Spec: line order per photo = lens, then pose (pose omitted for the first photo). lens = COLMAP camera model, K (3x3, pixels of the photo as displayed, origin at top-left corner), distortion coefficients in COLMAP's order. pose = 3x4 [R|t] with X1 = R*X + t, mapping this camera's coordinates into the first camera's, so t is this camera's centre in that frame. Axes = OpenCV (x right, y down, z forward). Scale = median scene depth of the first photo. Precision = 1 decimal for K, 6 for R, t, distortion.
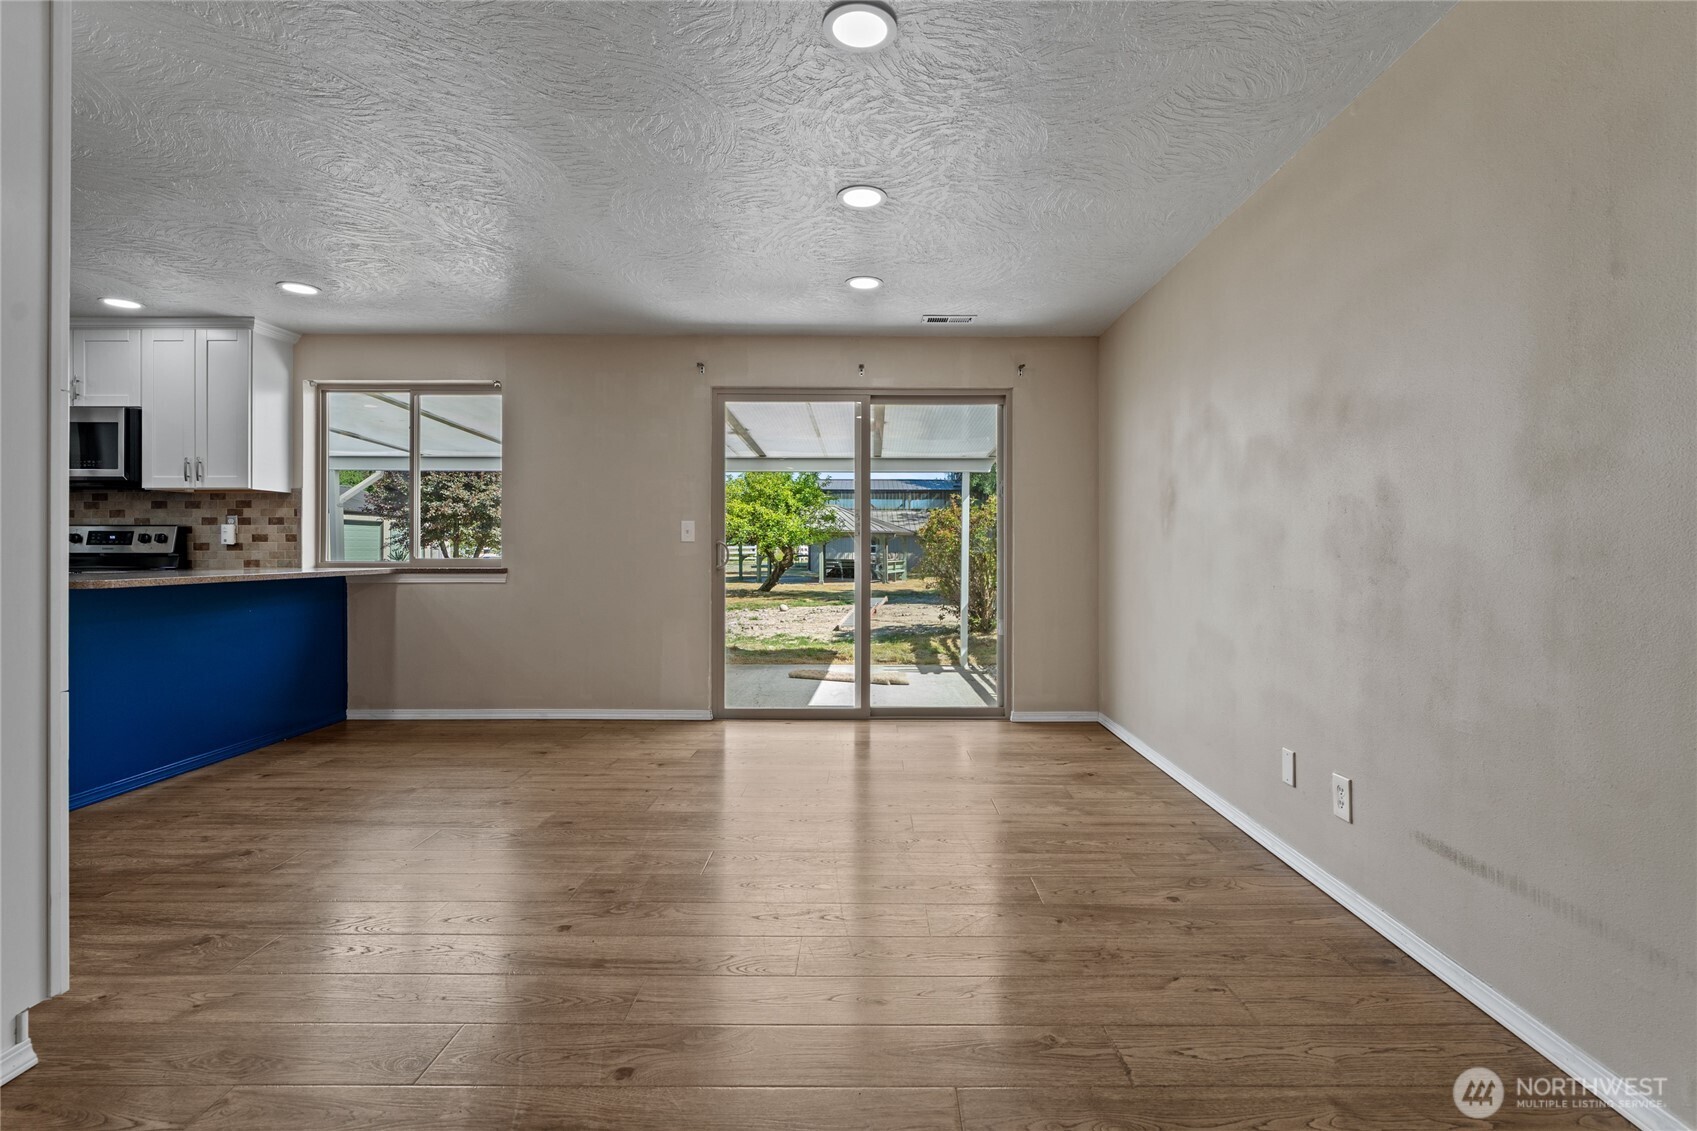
lens RADIAL K [[771.6, 0, 871.5], [0, 771.6, 542.9], [0, 0, 1]] dist [-0.003552, 0.000979]
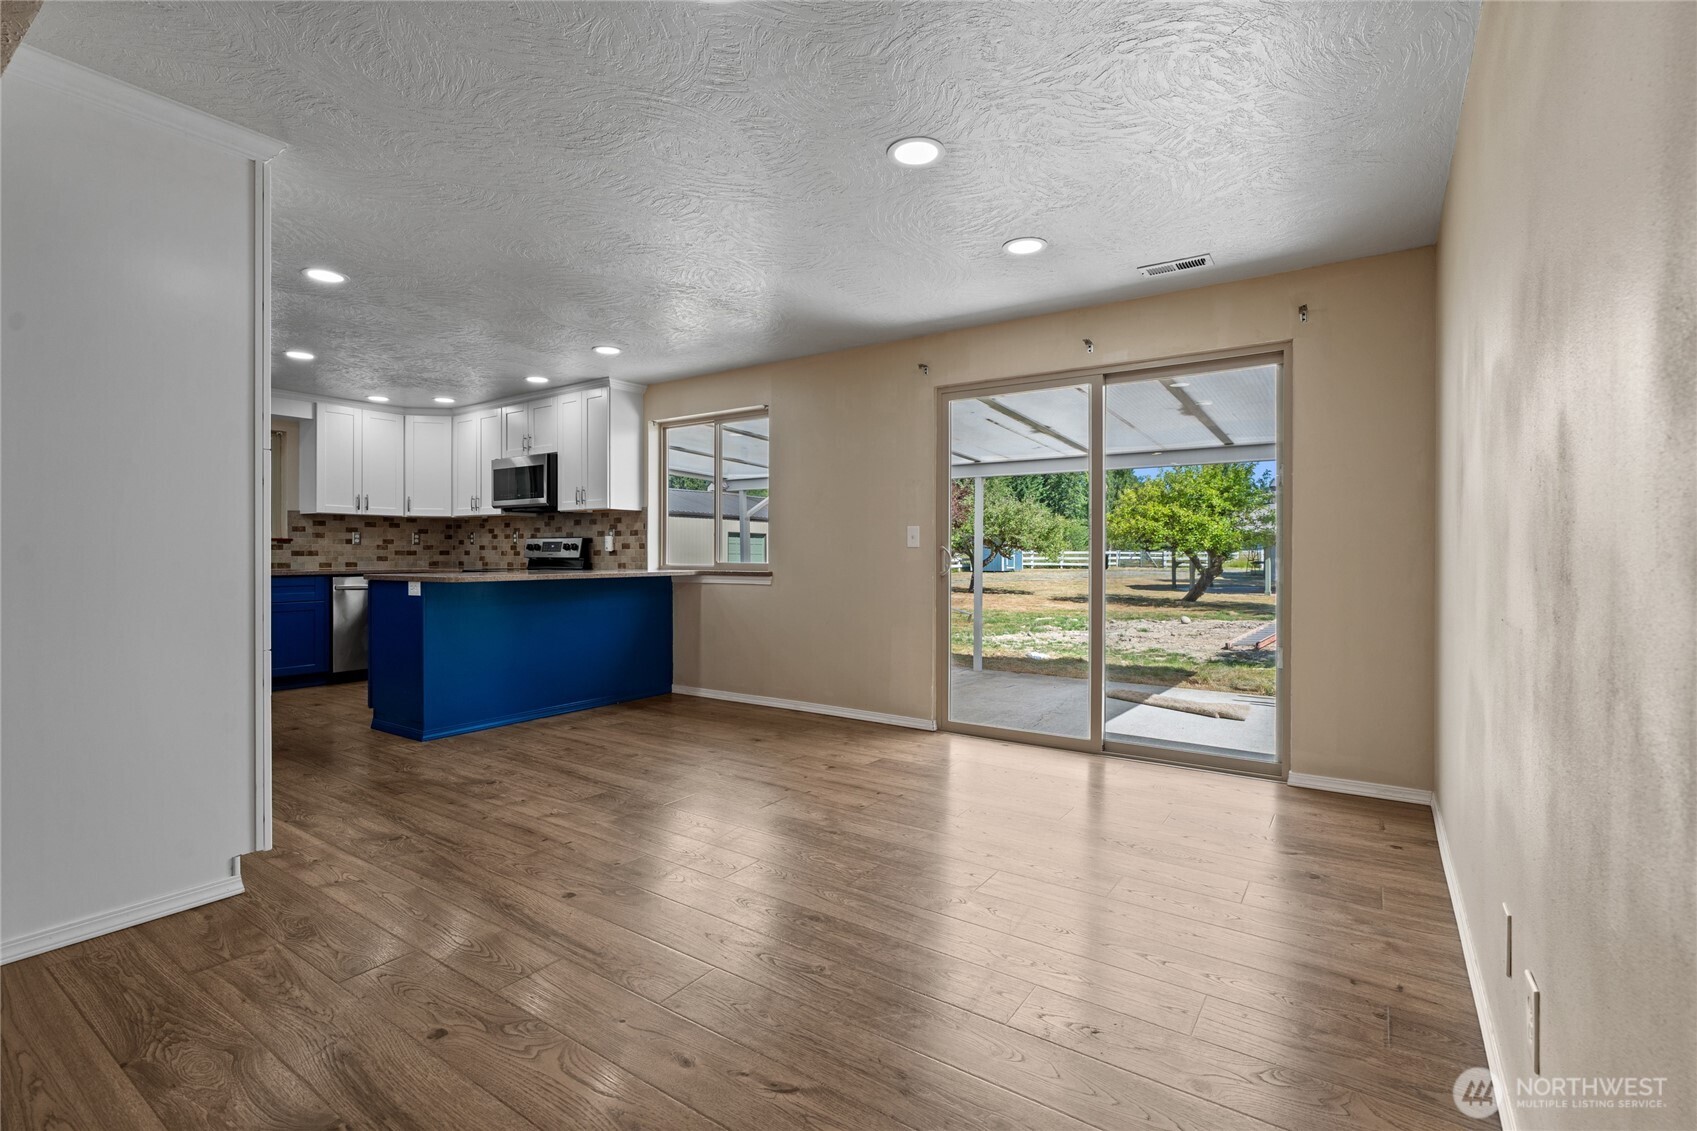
lens RADIAL K [[771.6, 0, 848.0], [0, 771.6, 553.3], [0, 0, 1]] dist [-0.003552, 0.000979]
pose [[0.823237, -0.000664, -0.567698, 0.254119], [0.004124, 0.999980, 0.004811, 0.000886], [0.567683, -0.006301, 0.823223, 0.141335]]
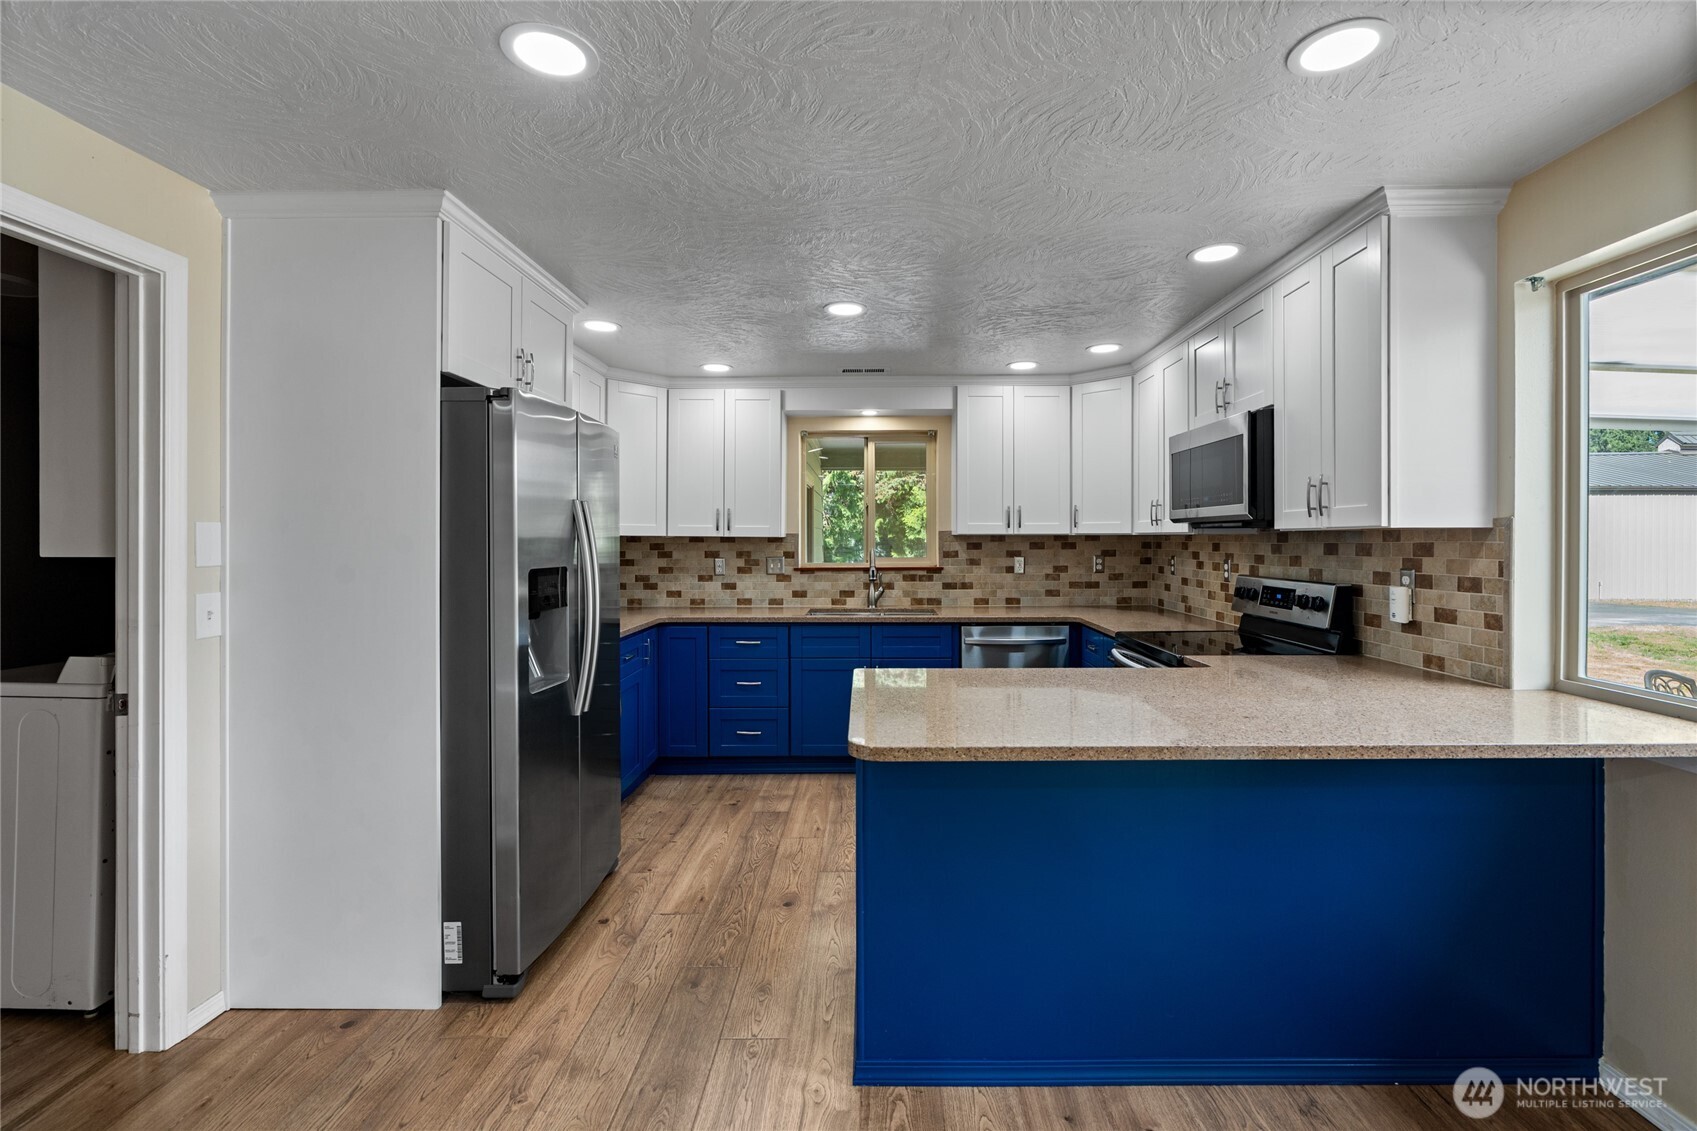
lens RADIAL K [[771.6, 0, 873.0], [0, 771.6, 543.7], [0, 0, 1]] dist [-0.003552, 0.000979]
pose [[-0.002235, 0.003846, -0.999990, -0.274891], [0.008458, 0.999957, 0.003827, -0.060131], [0.999962, -0.008449, -0.002267, 0.616865]]
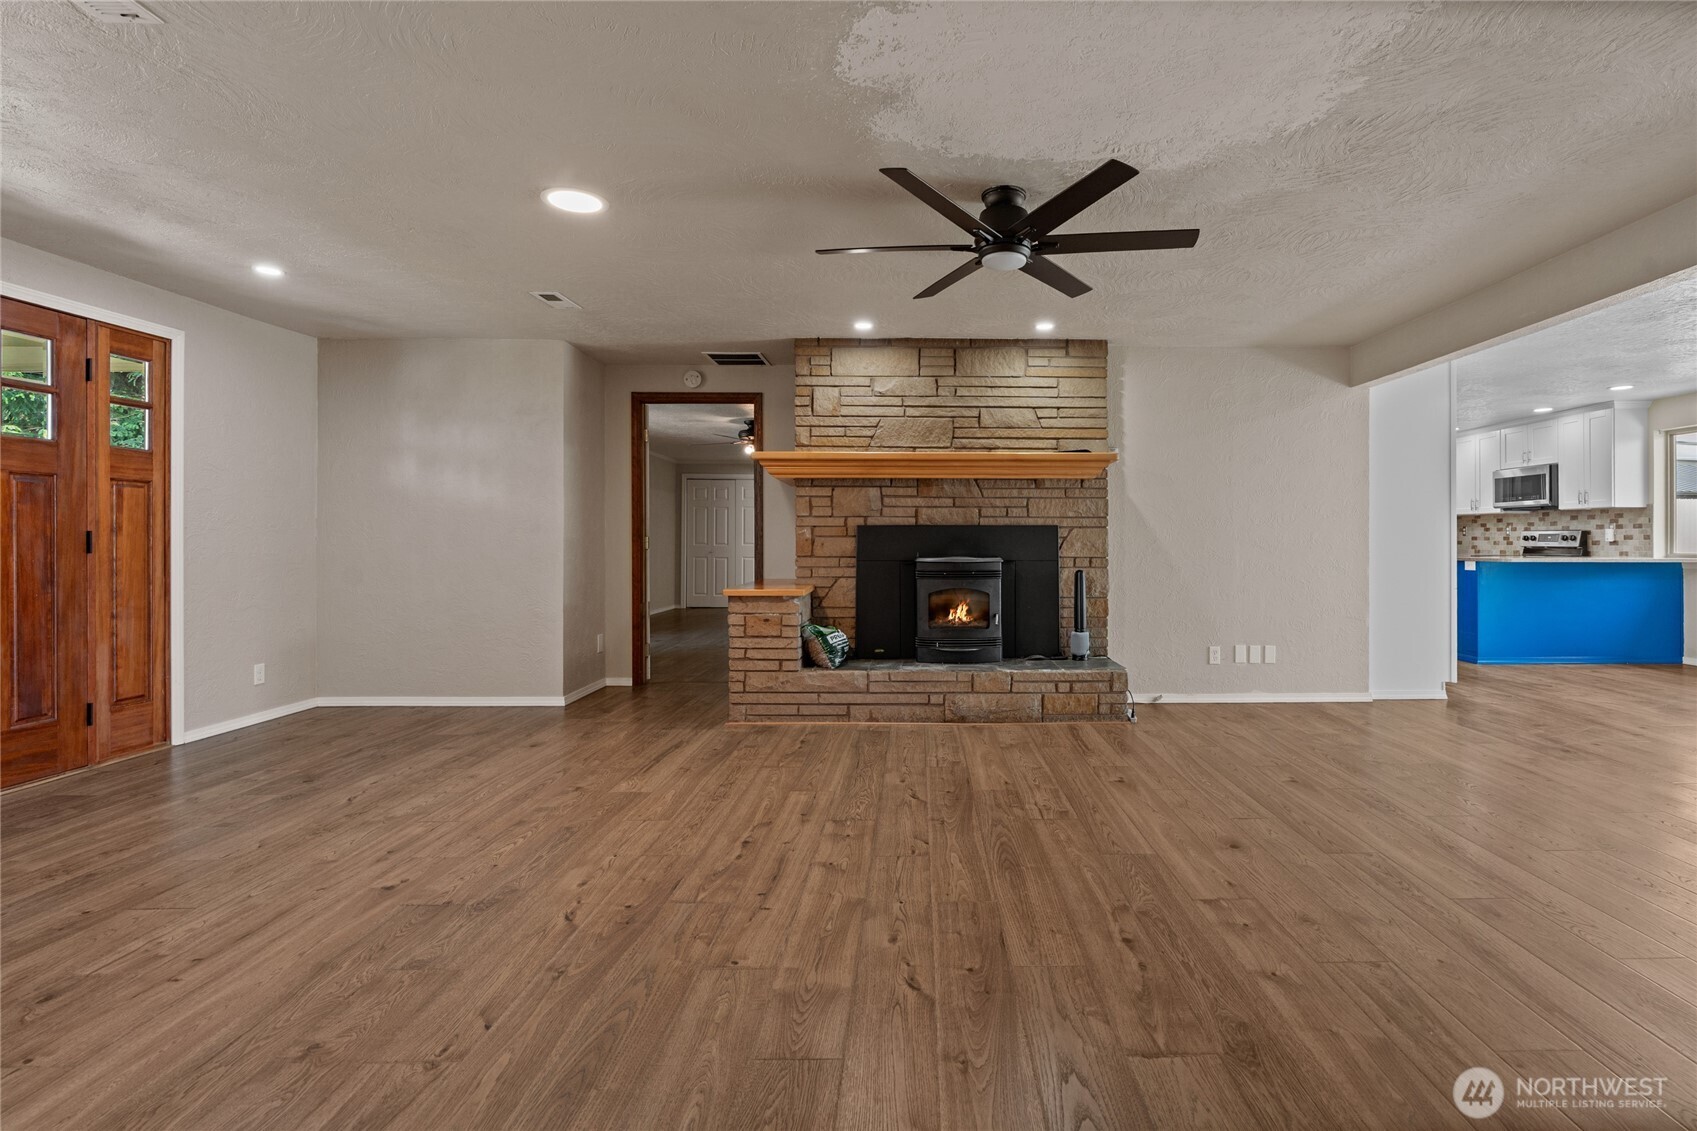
lens RADIAL K [[778.4, 0, 922.3], [0, 778.4, 539.3], [0, 0, 1]] dist [-0.018048, -0.000151]
pose [[0.002743, -0.003501, -0.999990, 0.738221], [0.005084, 0.999981, -0.003487, -0.003991], [0.999983, -0.005075, 0.002761, -0.419014]]
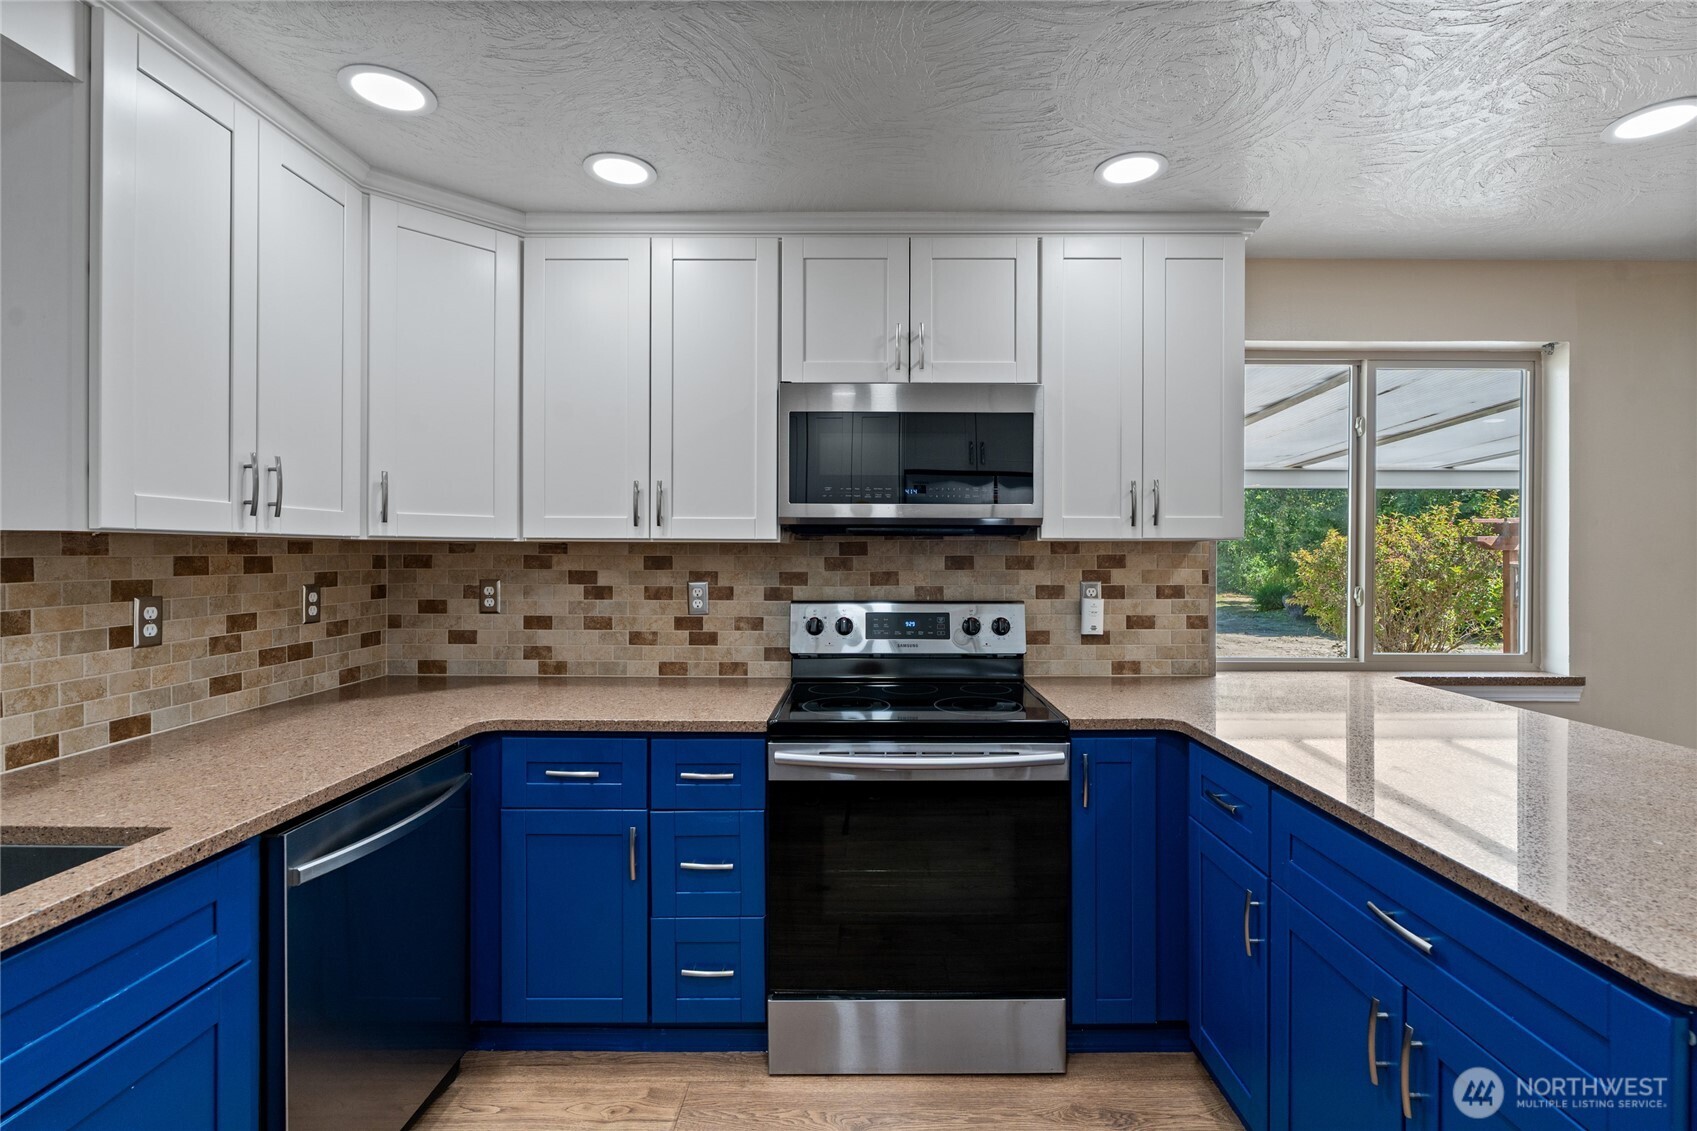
lens RADIAL K [[771.6, 0, 866.2], [0, 771.6, 556.8], [0, 0, 1]] dist [-0.003552, 0.000979]
pose [[1.000000, 0.000141, -0.000063, -0.995545], [-0.000140, 0.999922, 0.012497, -0.061055], [0.000065, -0.012497, 0.999922, 0.439734]]
